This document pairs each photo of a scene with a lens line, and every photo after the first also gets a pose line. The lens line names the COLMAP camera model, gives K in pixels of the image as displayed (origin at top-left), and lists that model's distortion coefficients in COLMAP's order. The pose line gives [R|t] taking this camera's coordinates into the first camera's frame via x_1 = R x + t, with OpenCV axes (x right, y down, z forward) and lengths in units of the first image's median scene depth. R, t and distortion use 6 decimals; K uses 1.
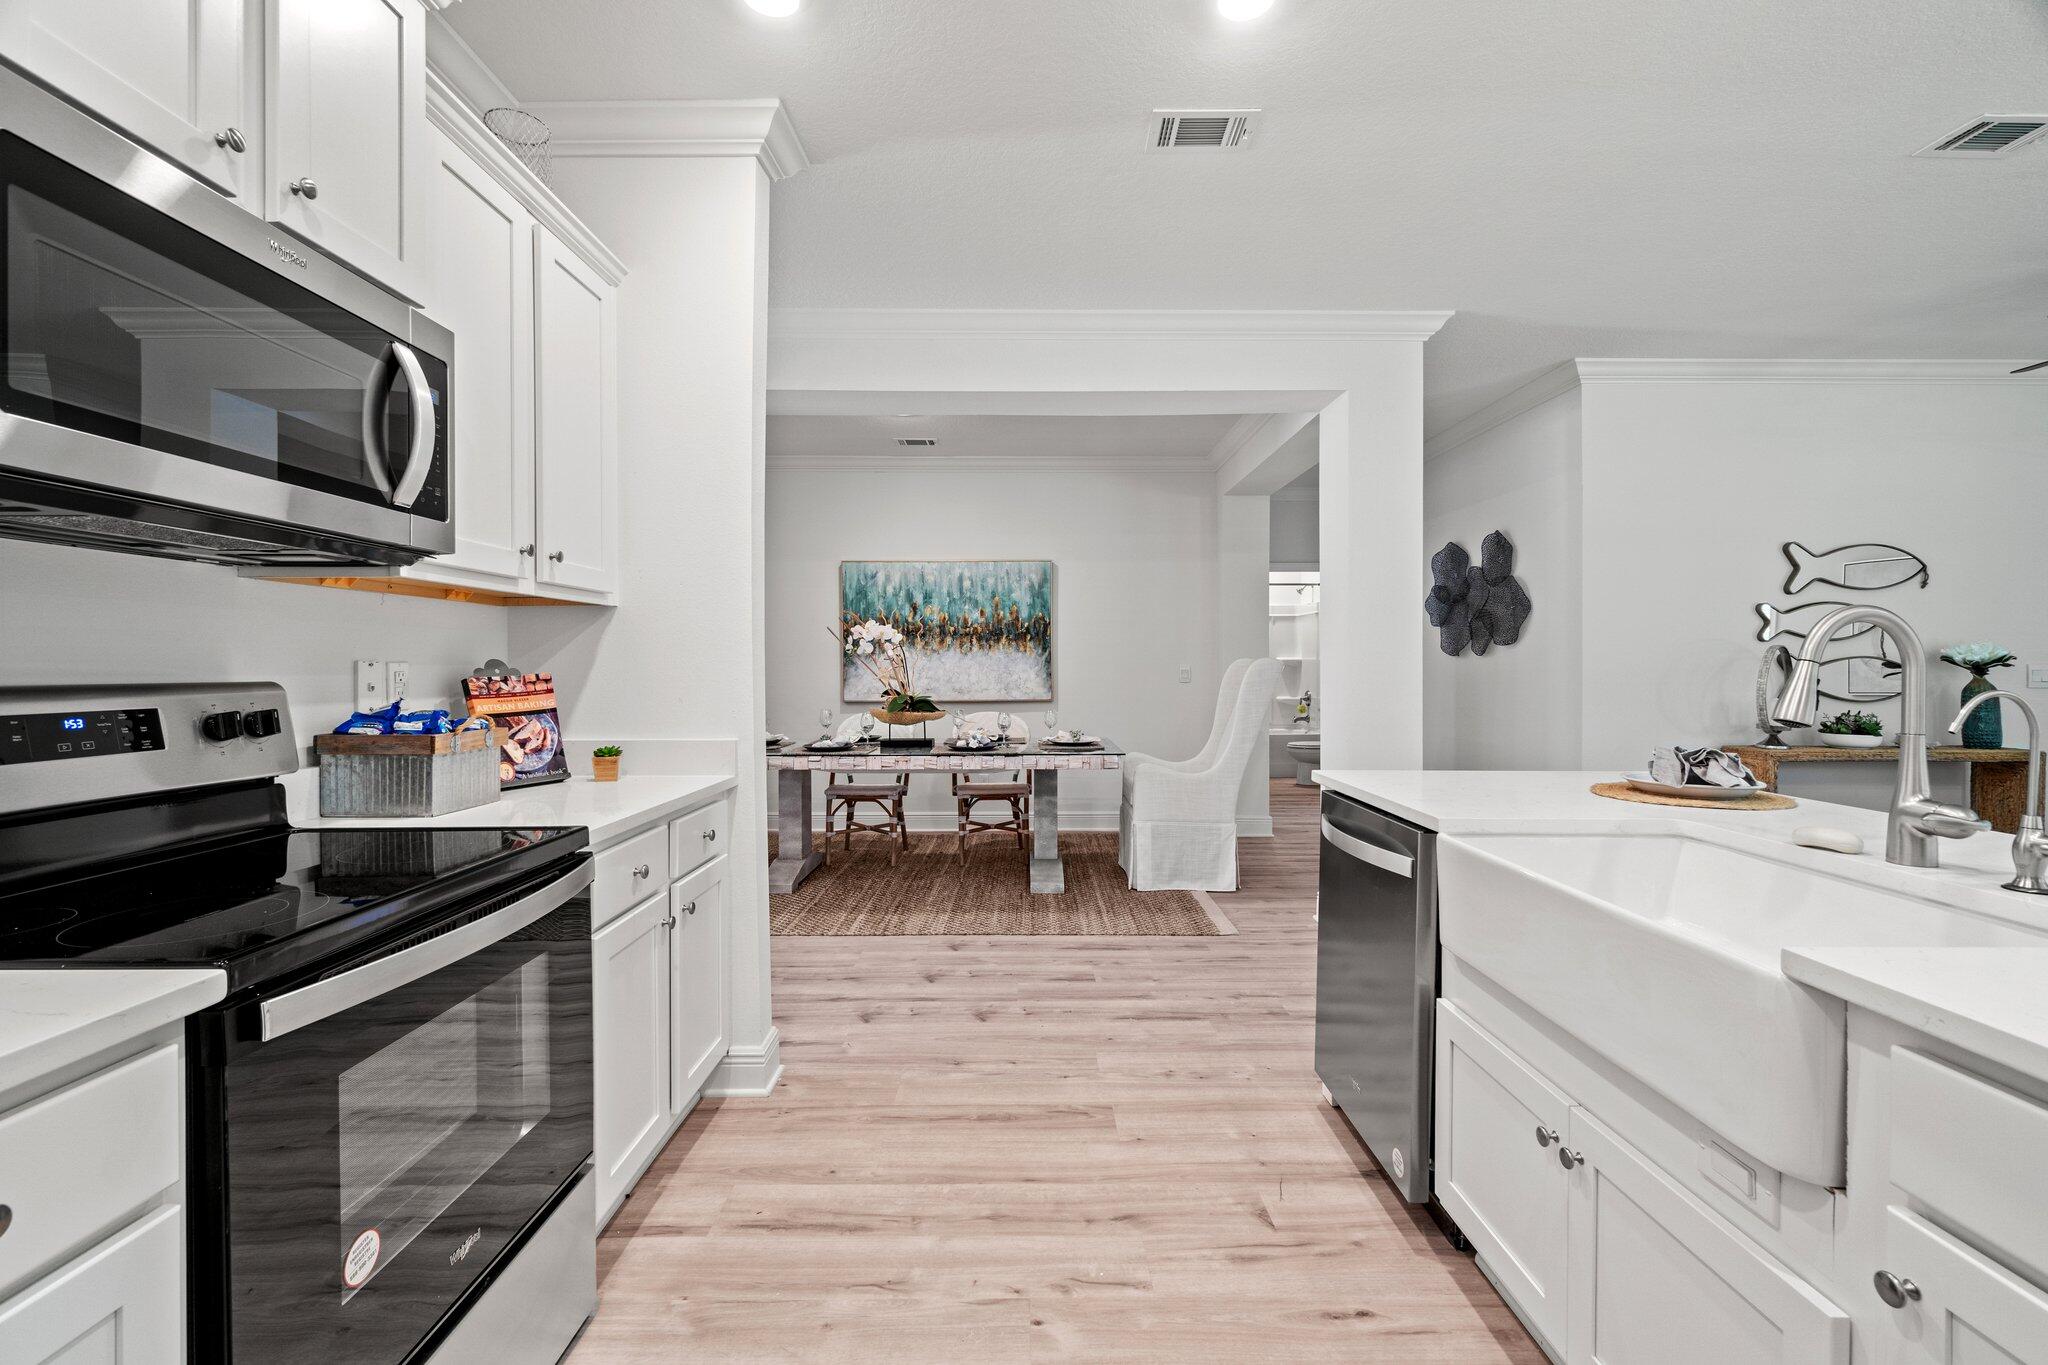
lens RADIAL K [[888.4, 0, 1030.8], [0, 888.4, 669.0], [0, 0, 1]] dist [-0.000921, 0.000012]
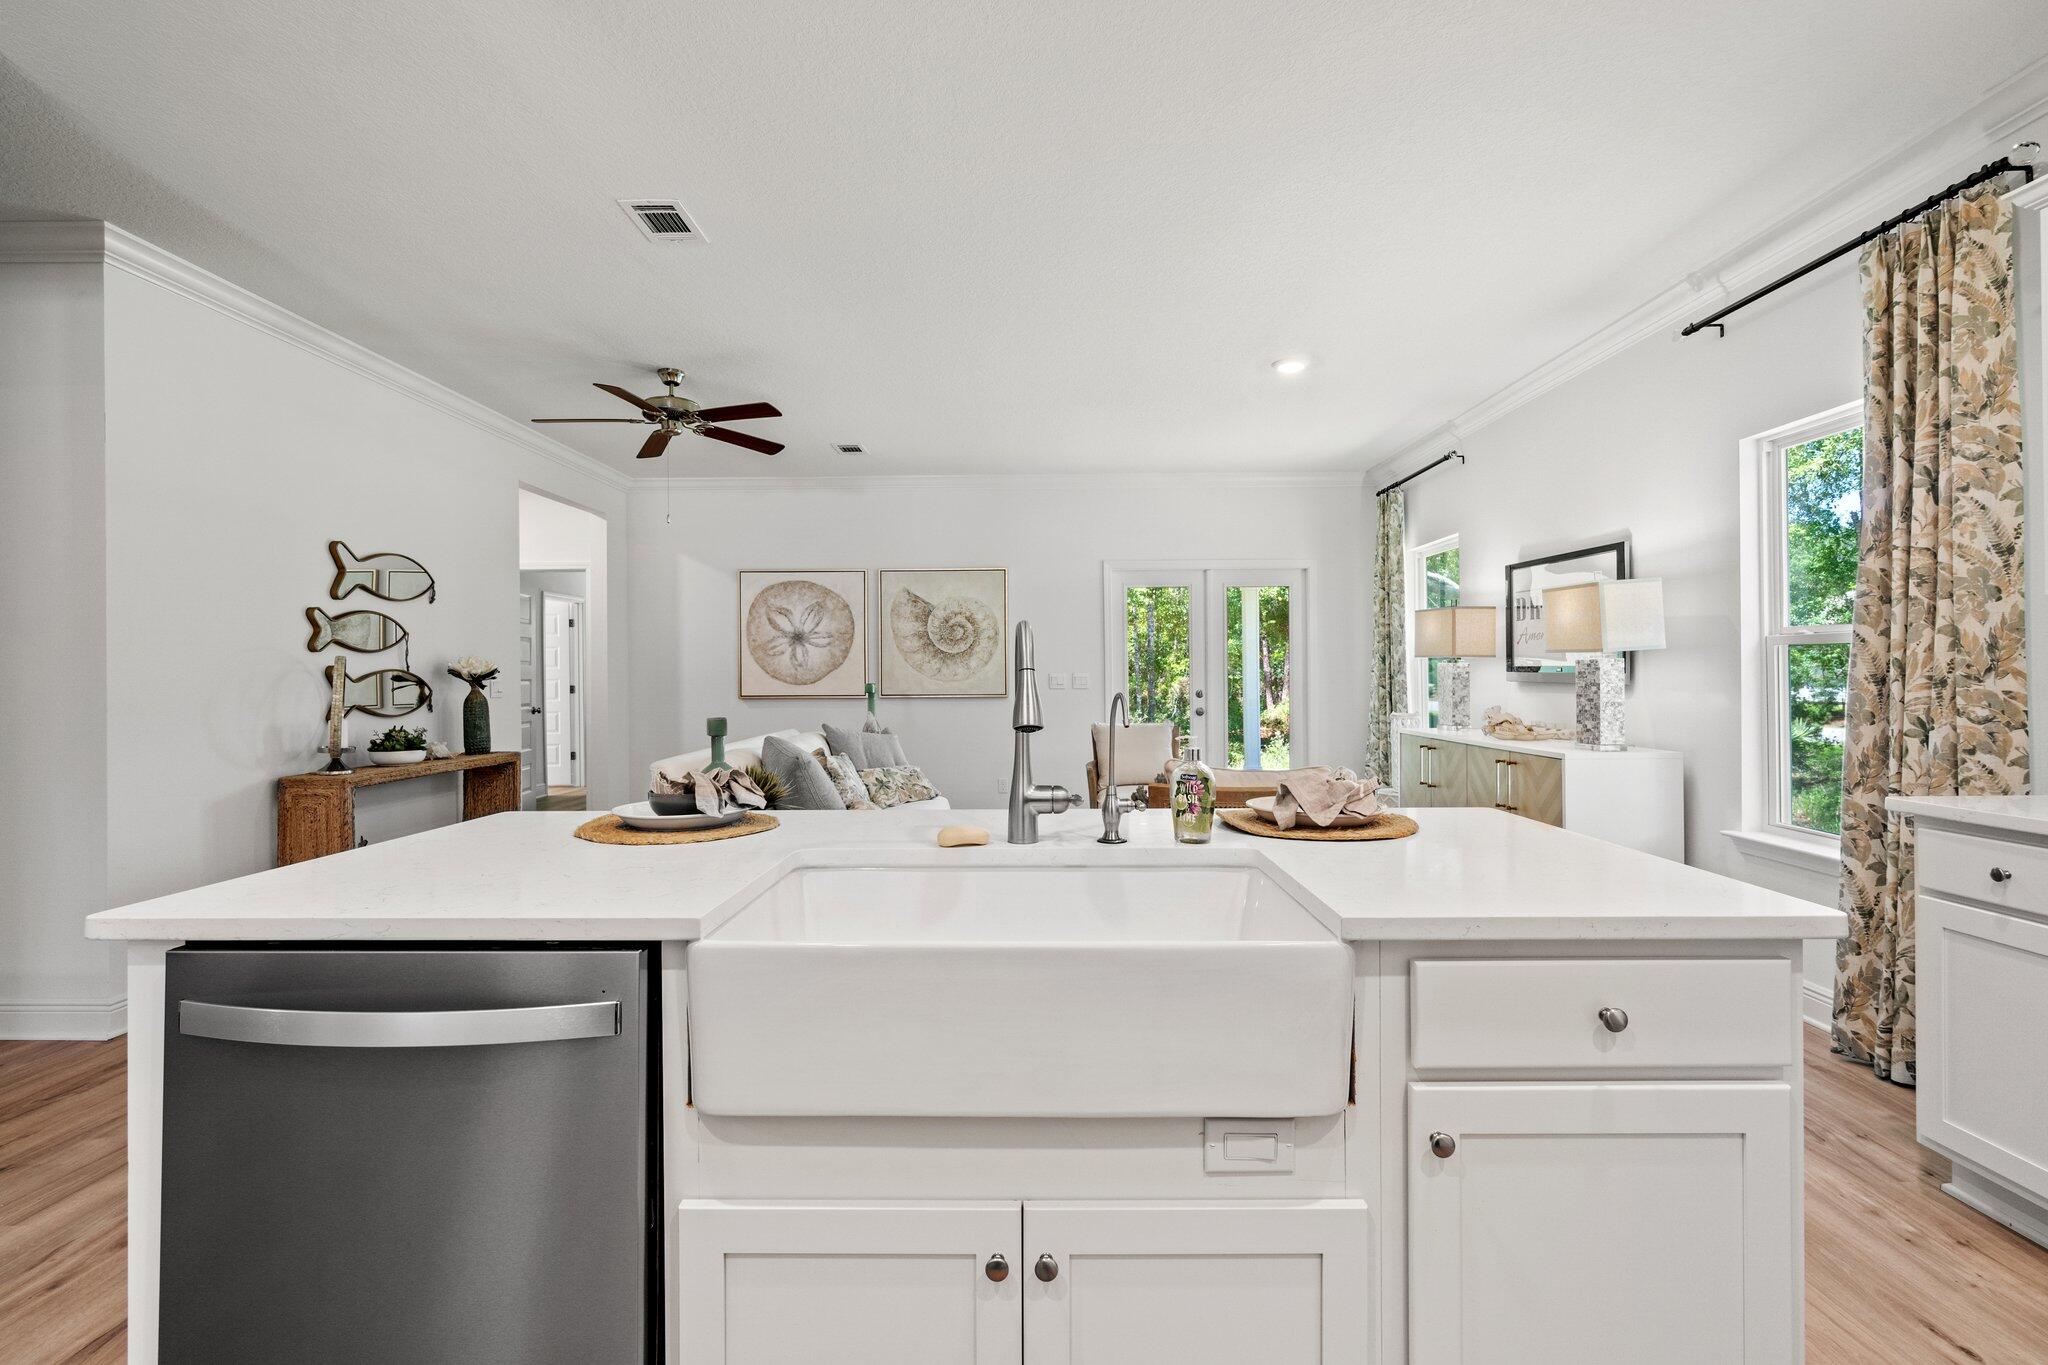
lens RADIAL K [[954.8, 0, 1026.6], [0, 954.8, 667.8], [0, 0, 1]] dist [-0.011600, 0.006053]
pose [[0.018870, 0.005933, 0.999804, -0.084516], [0.011747, 0.999912, -0.006156, -0.001419], [-0.999753, 0.011861, 0.018799, 0.292647]]
